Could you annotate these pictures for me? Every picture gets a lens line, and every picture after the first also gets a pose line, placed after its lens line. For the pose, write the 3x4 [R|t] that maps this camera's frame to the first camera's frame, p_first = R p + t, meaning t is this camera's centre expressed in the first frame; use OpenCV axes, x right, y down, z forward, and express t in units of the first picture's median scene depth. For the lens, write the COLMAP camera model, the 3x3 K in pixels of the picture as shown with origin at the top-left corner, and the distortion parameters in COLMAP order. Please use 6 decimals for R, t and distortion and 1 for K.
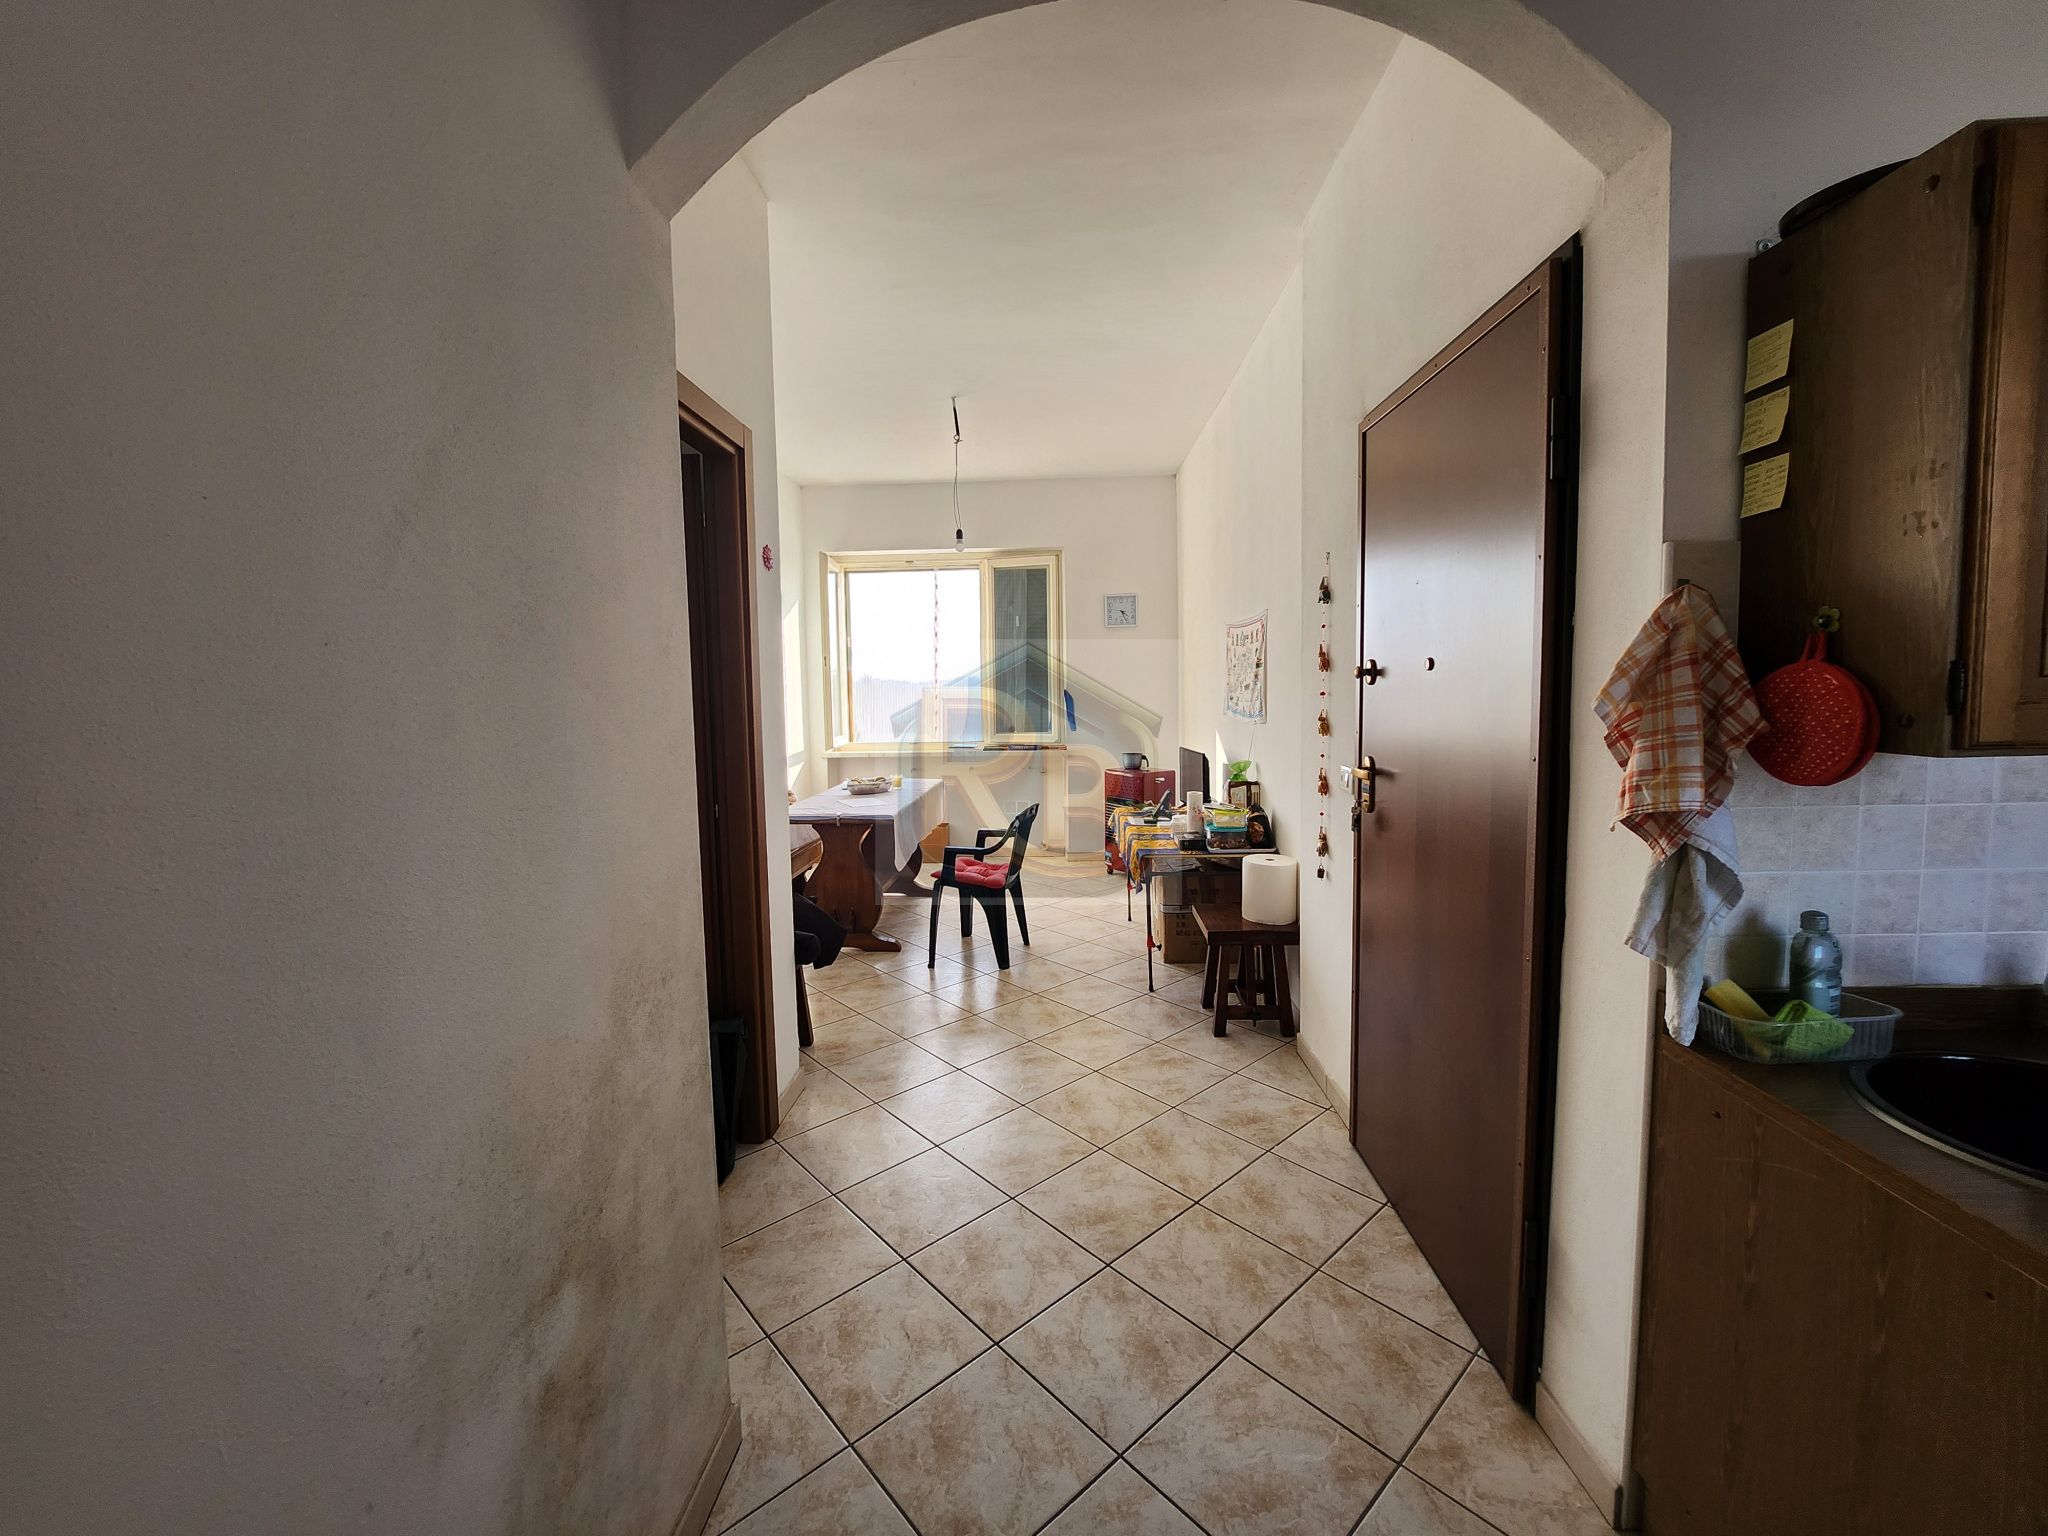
lens RADIAL K [[822.7, 0, 1024.0], [0, 822.7, 744.7], [0, 0, 1]] dist [-0.025291, 0.004577]
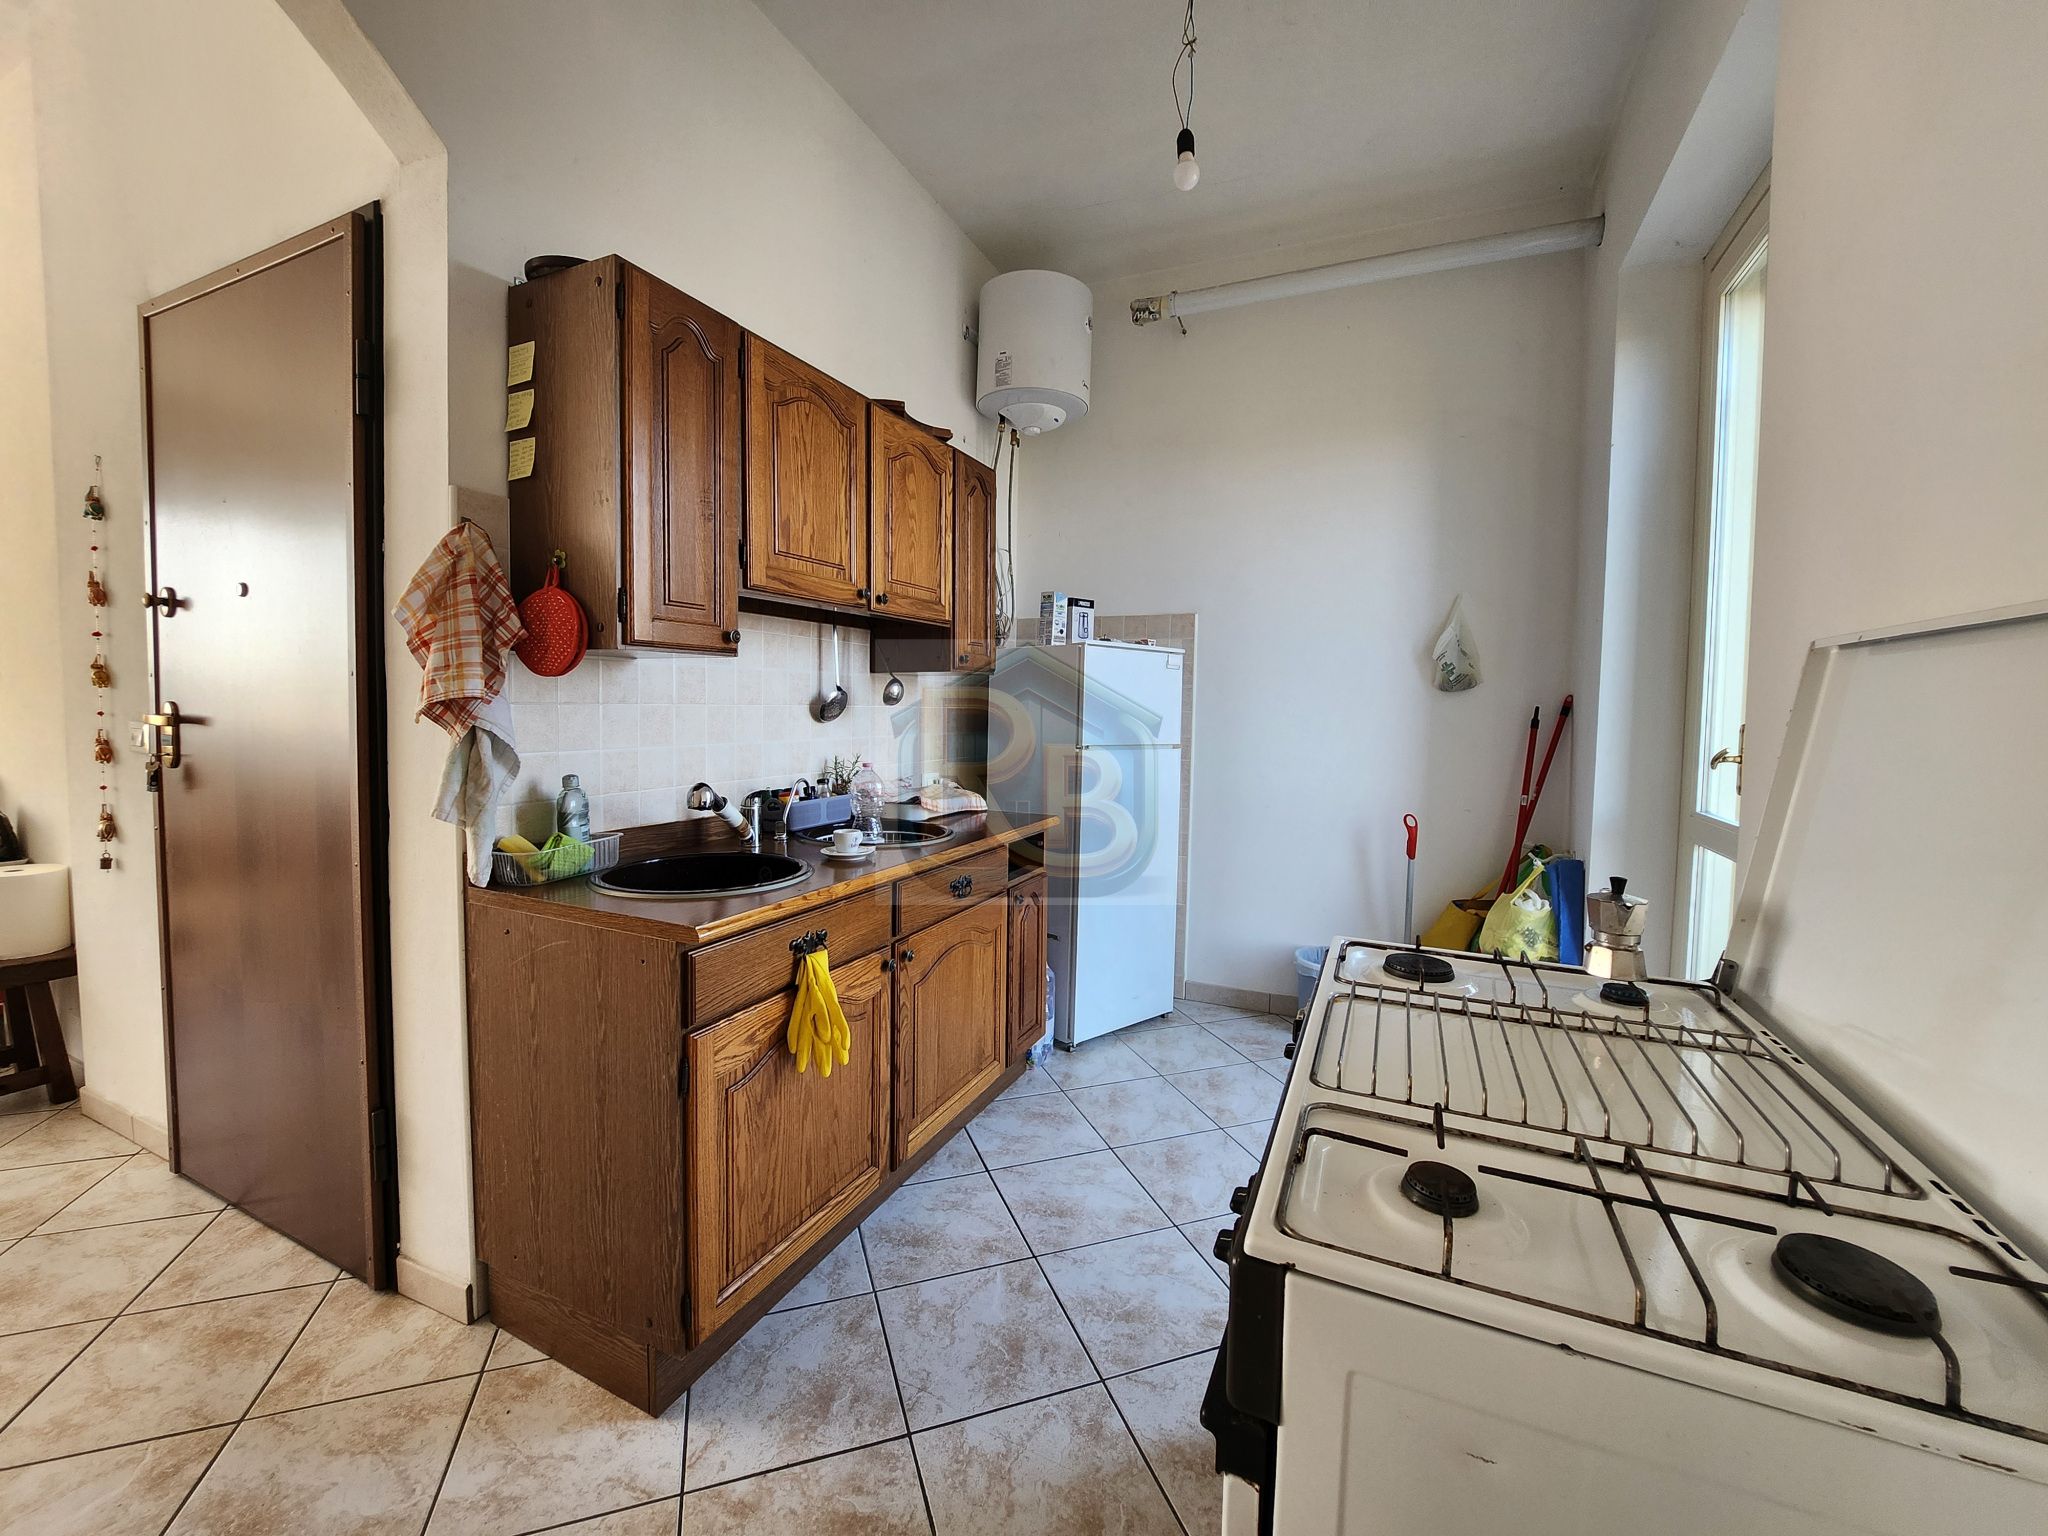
lens RADIAL K [[822.7, 0, 1024.0], [0, 822.7, 744.7], [0, 0, 1]] dist [-0.025291, 0.004577]
pose [[0.382045, -0.022847, 0.923861, -0.015567], [0.043221, 0.999042, 0.006833, 0.115697], [-0.923132, 0.037320, 0.382667, -0.173667]]
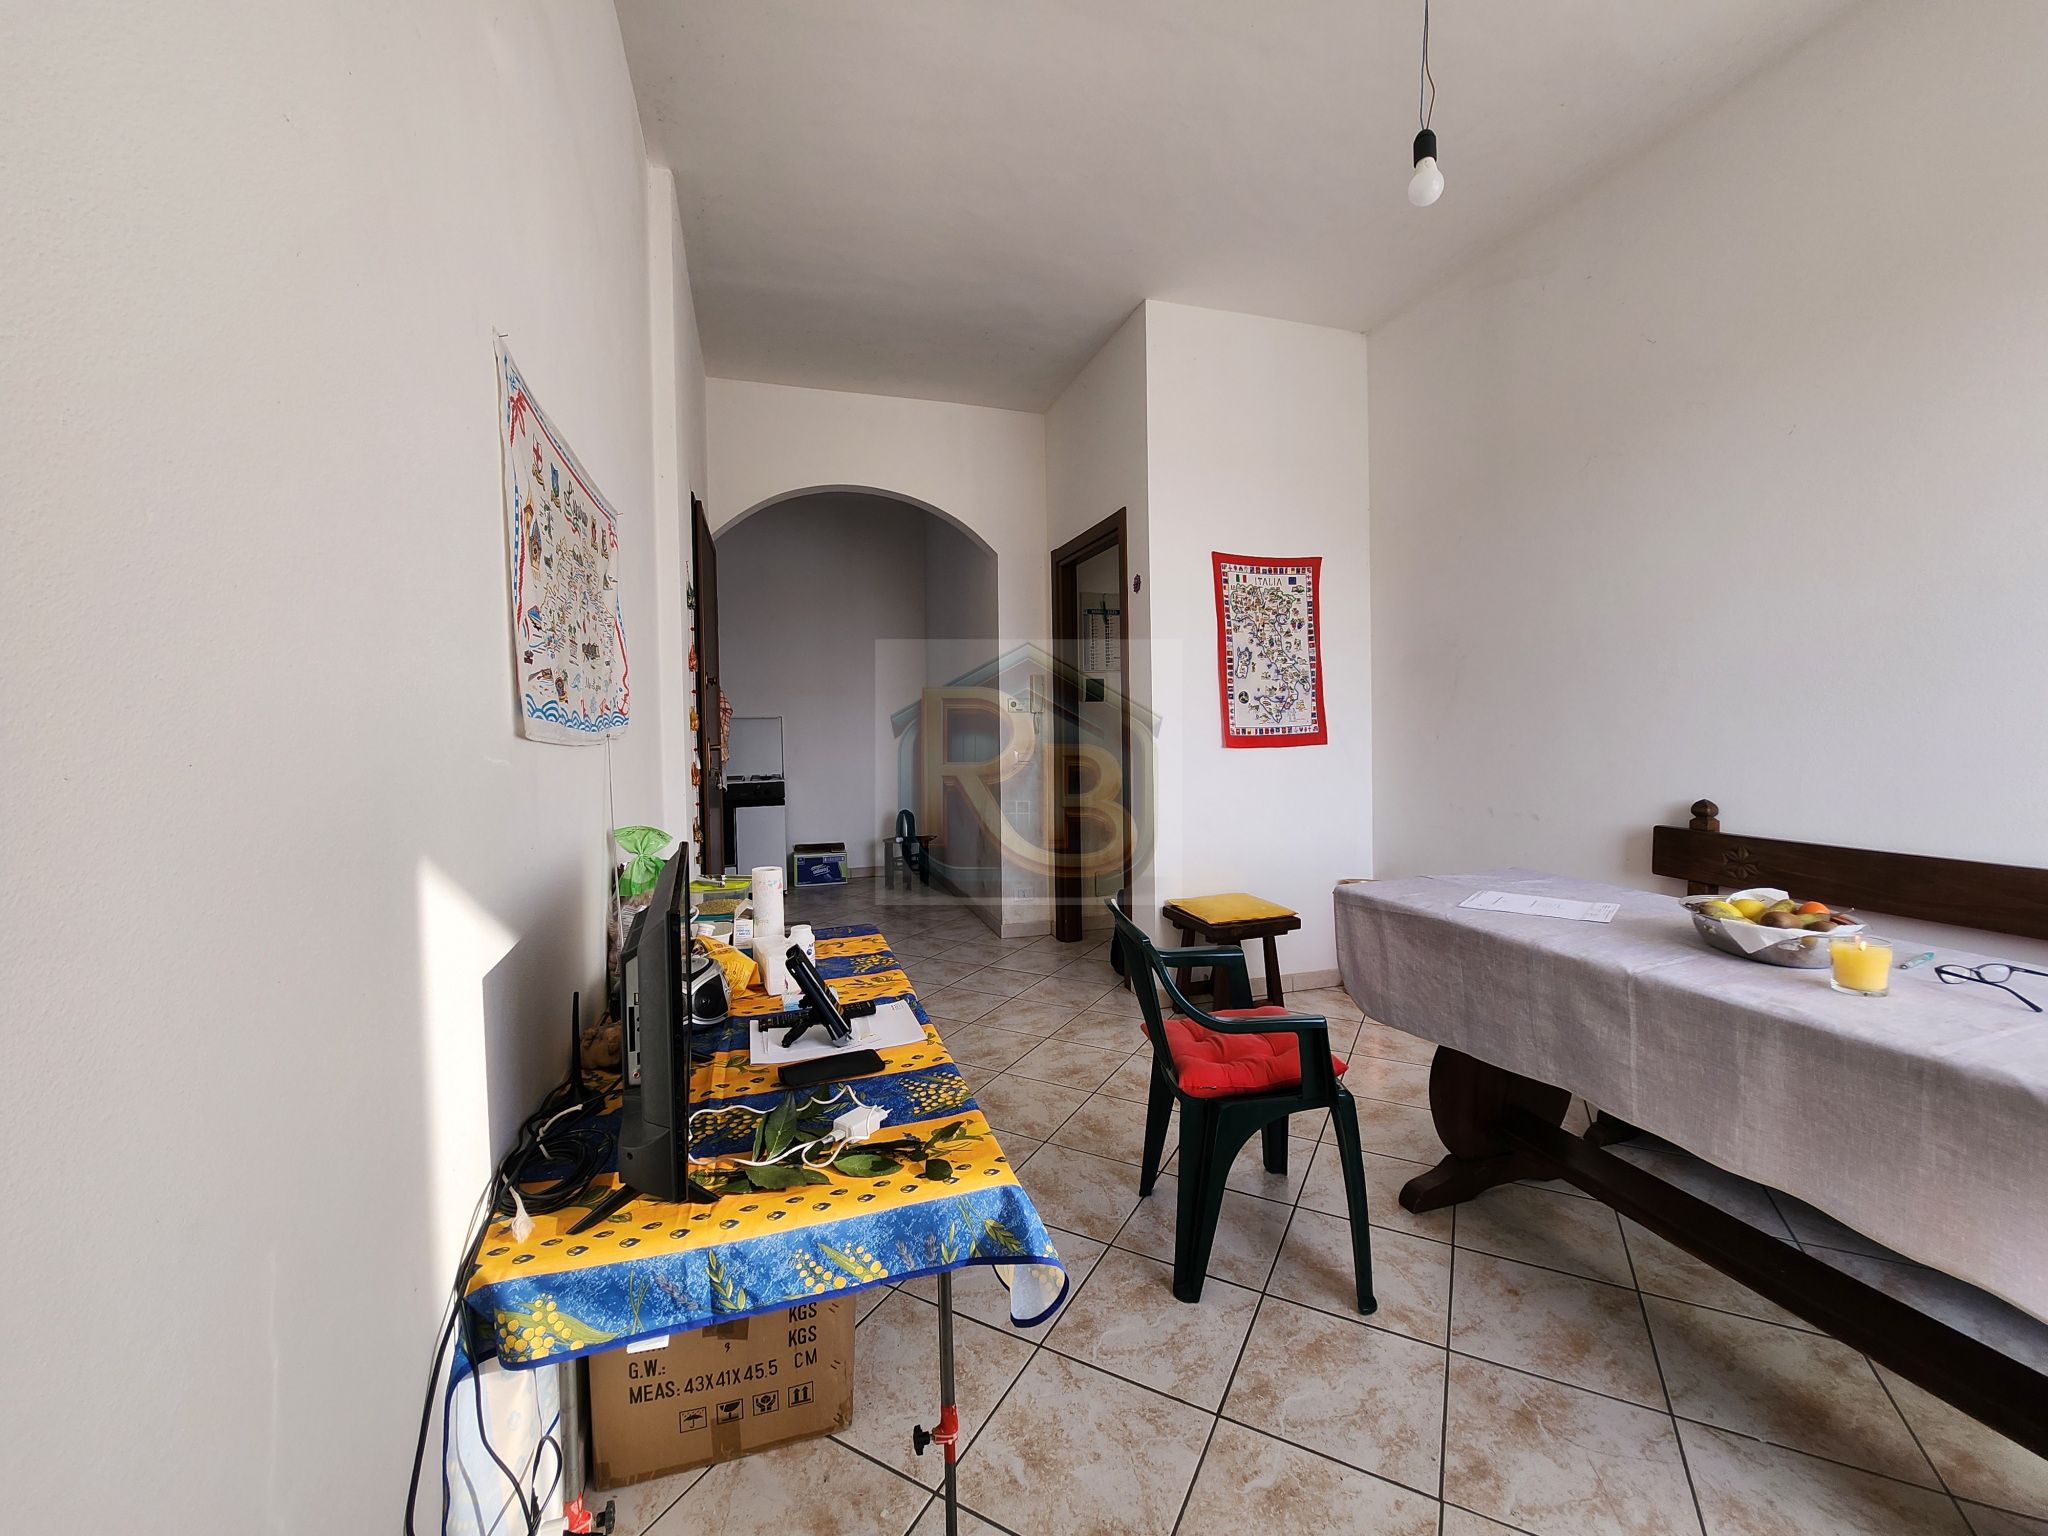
lens RADIAL K [[822.7, 0, 1024.0], [0, 822.7, 744.7], [0, 0, 1]] dist [-0.025291, 0.004577]
pose [[-0.941167, 0.041812, -0.335344, 0.470765], [0.009382, 0.995167, 0.097751, -0.140719], [0.337811, 0.088854, -0.937011, 3.189822]]
